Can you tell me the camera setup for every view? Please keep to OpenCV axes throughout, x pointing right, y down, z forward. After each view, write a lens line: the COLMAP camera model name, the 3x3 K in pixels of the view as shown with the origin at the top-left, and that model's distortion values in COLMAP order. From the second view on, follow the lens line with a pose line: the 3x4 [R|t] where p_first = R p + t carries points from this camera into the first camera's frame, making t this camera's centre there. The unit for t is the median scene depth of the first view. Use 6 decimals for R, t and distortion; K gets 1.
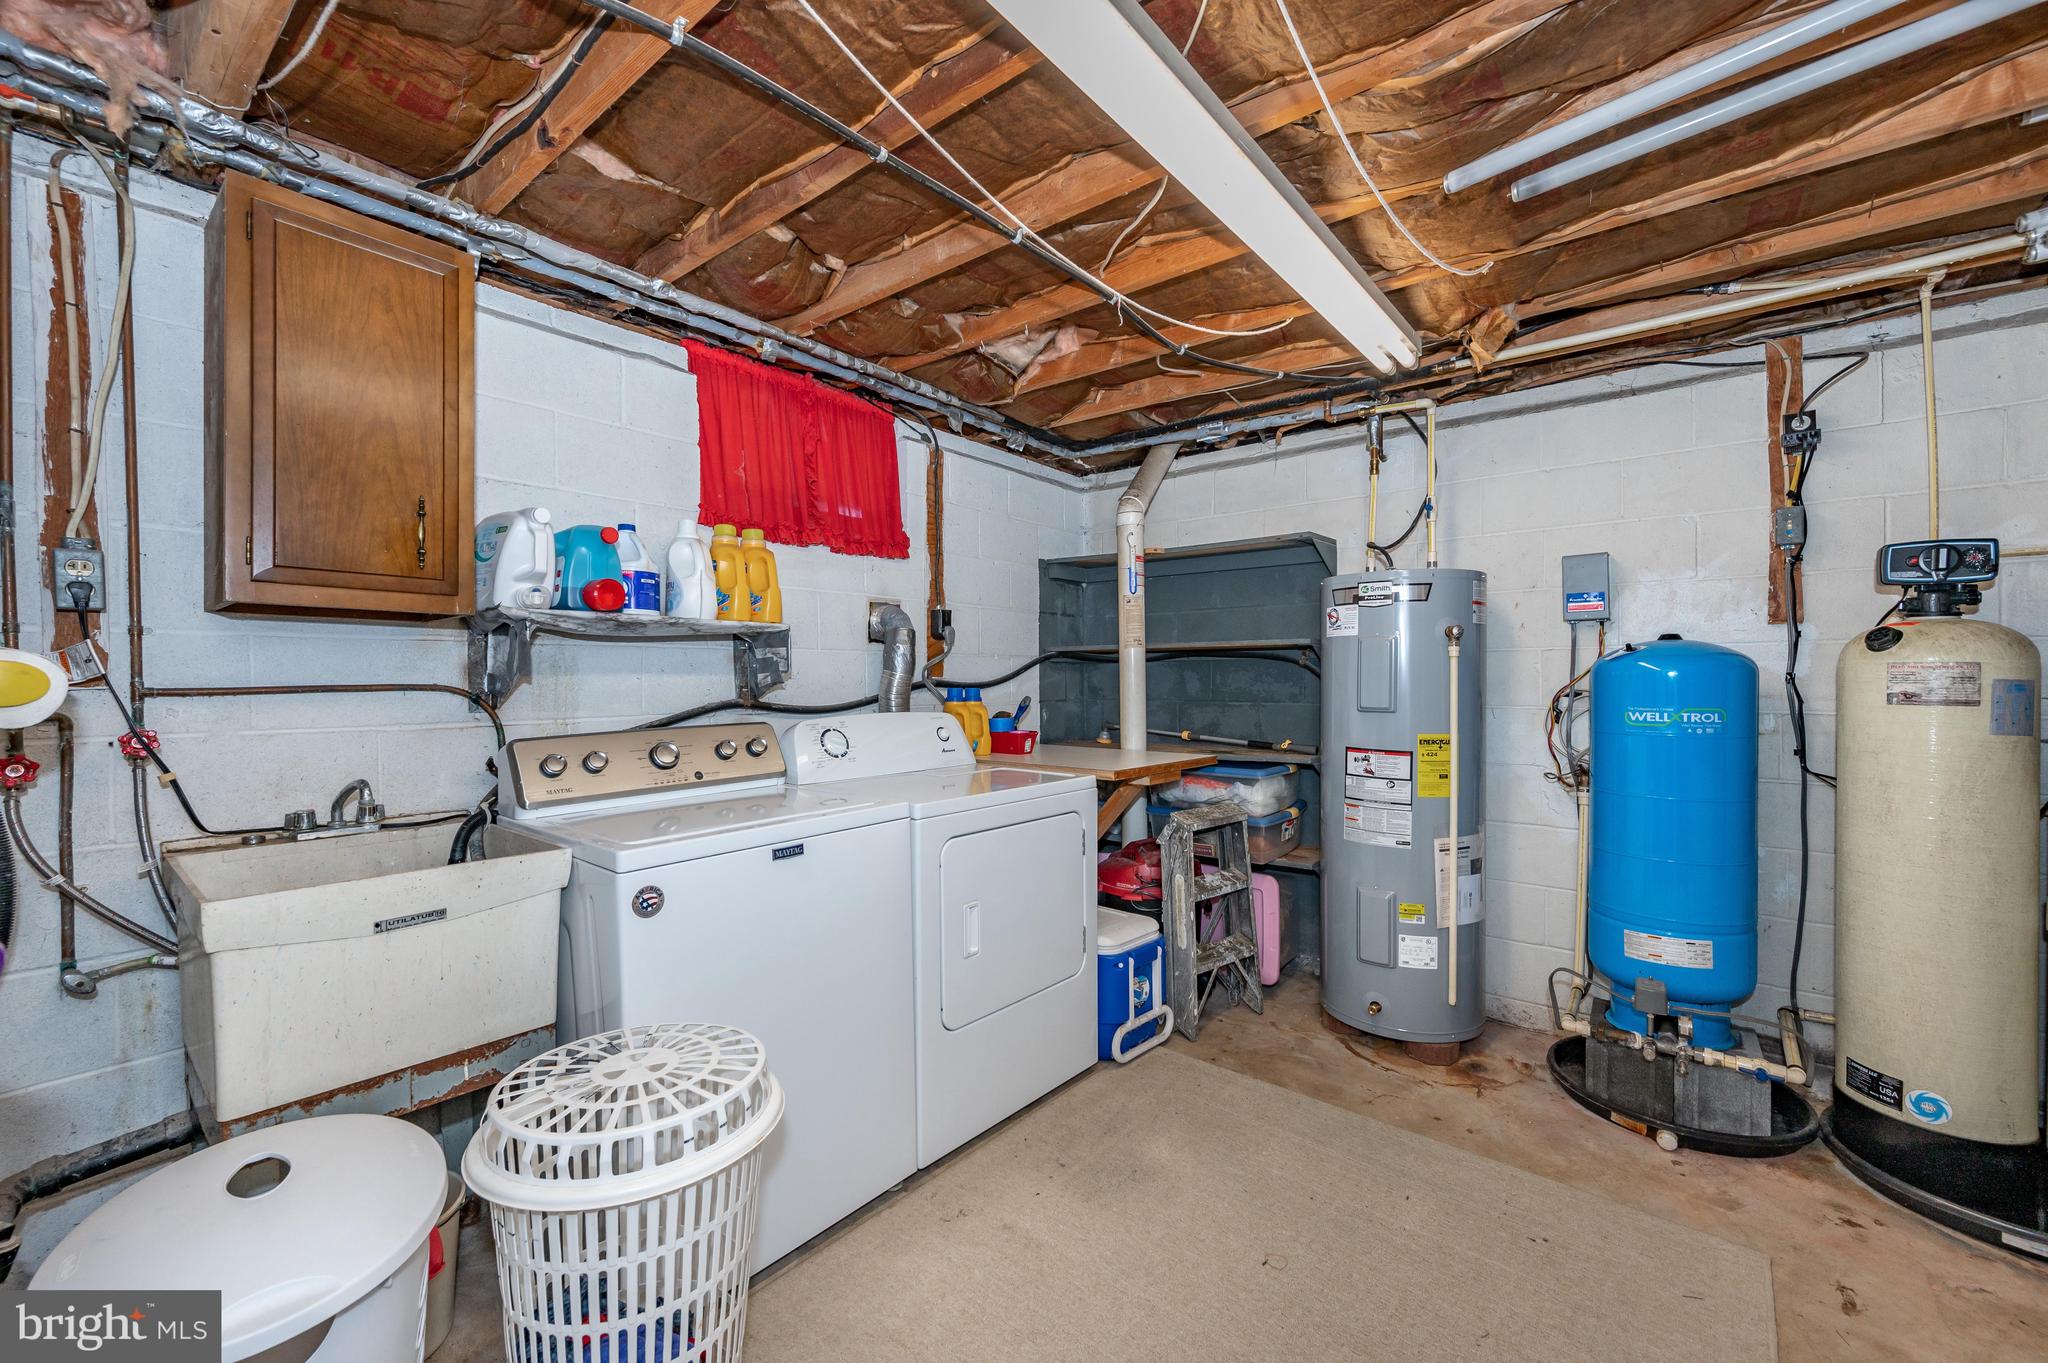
lens RADIAL K [[825.8, 0, 1033.3], [0, 825.8, 680.9], [0, 0, 1]] dist [0.001808, -0.001046]
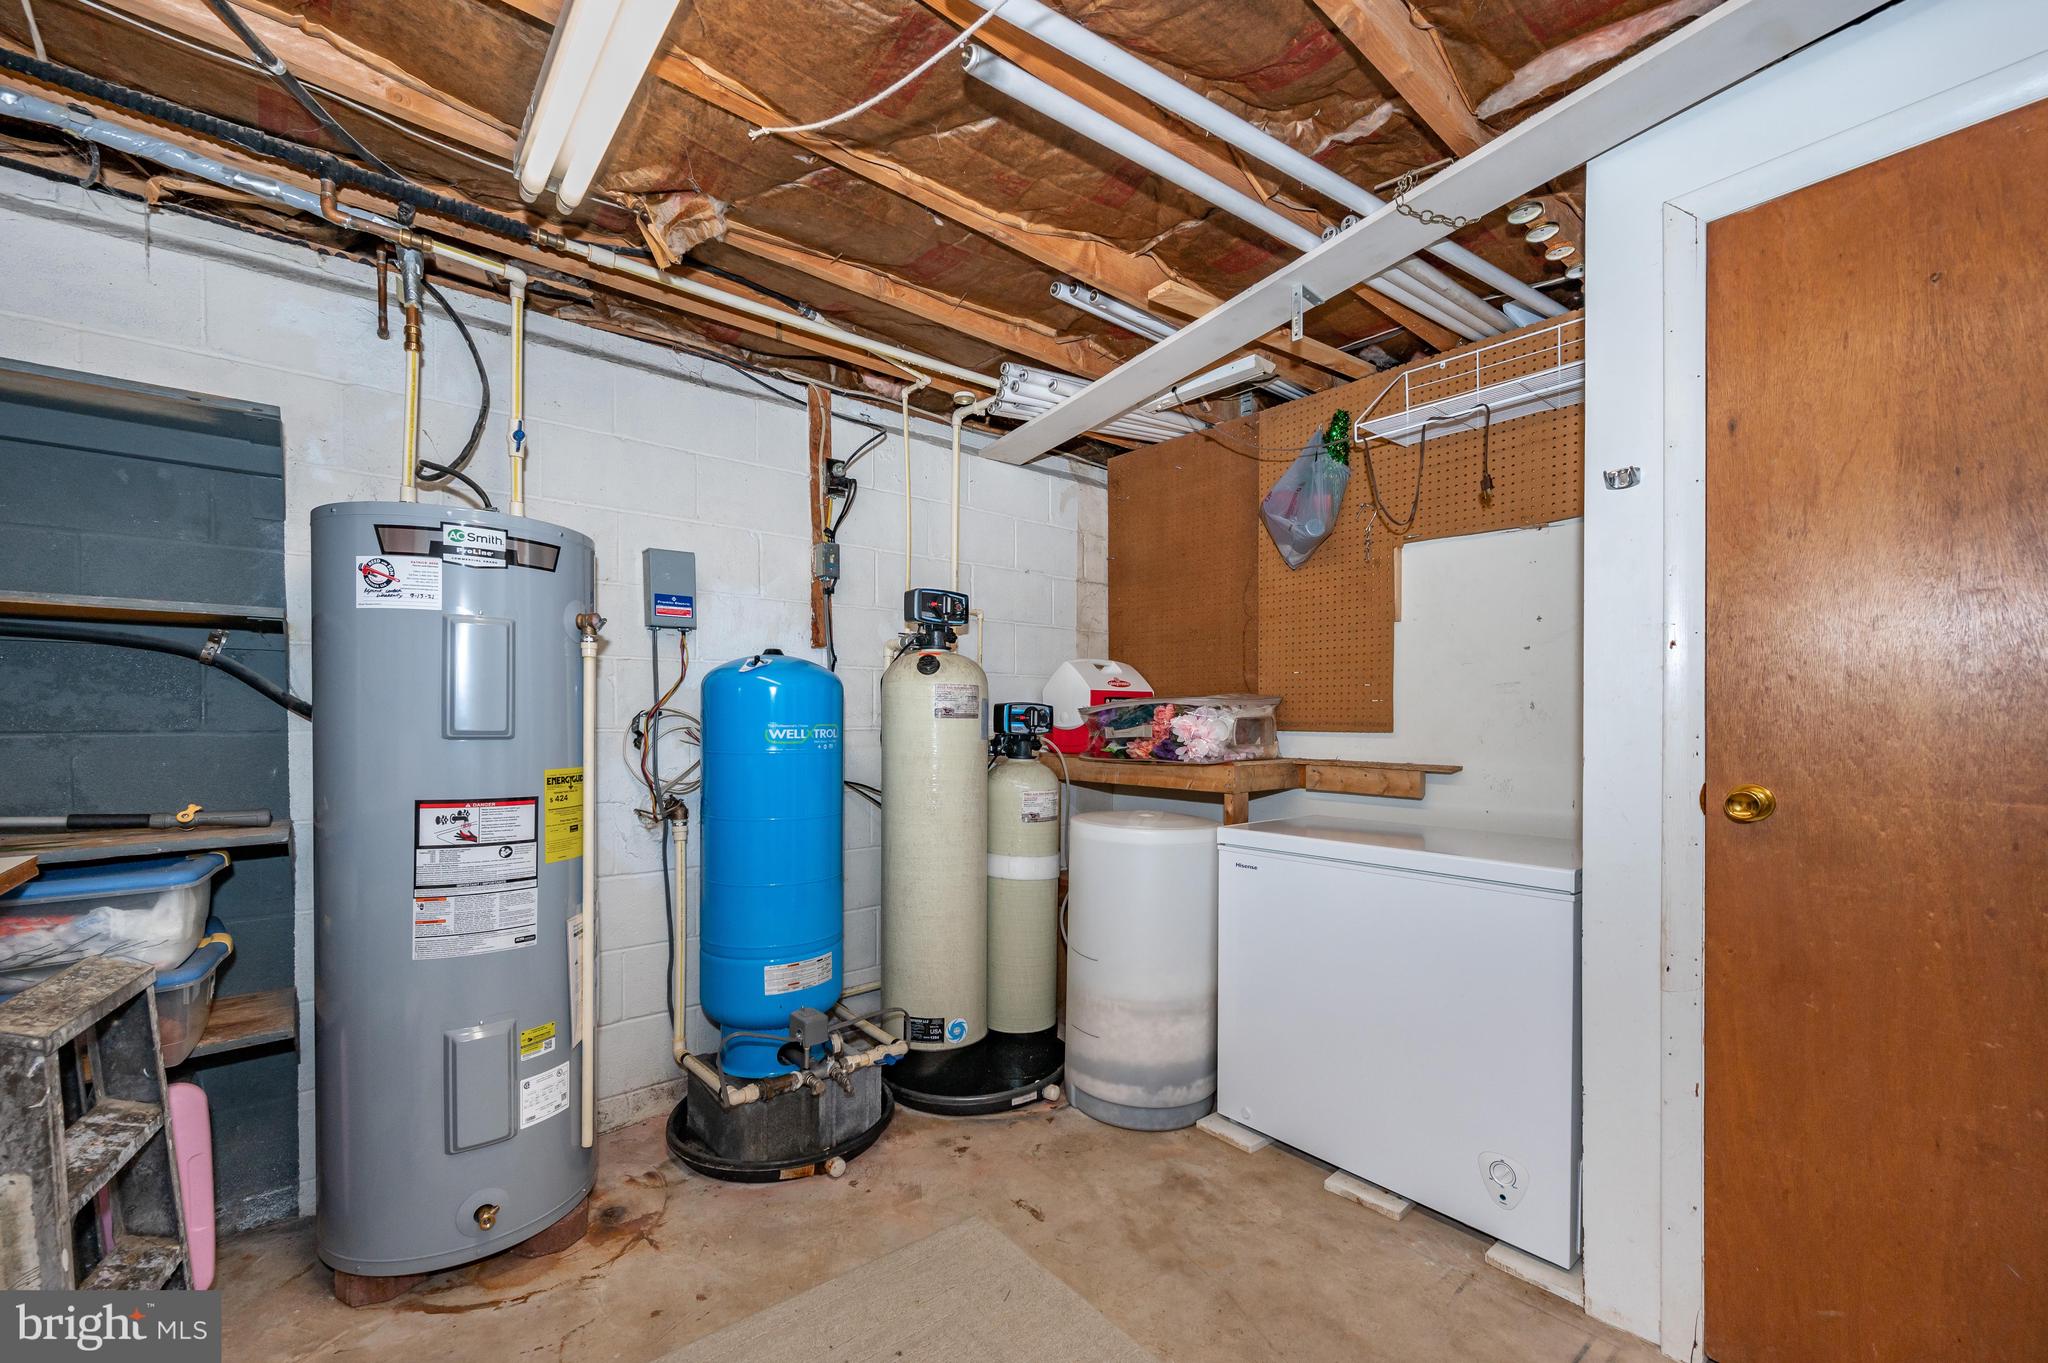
lens RADIAL K [[825.8, 0, 1007.1], [0, 825.8, 732.9], [0, 0, 1]] dist [0.001808, -0.001046]
pose [[0.191523, -0.013331, 0.981398, -0.120436], [0.001478, 0.999911, 0.013294, 0.026943], [-0.981487, -0.001095, 0.191526, 0.518541]]
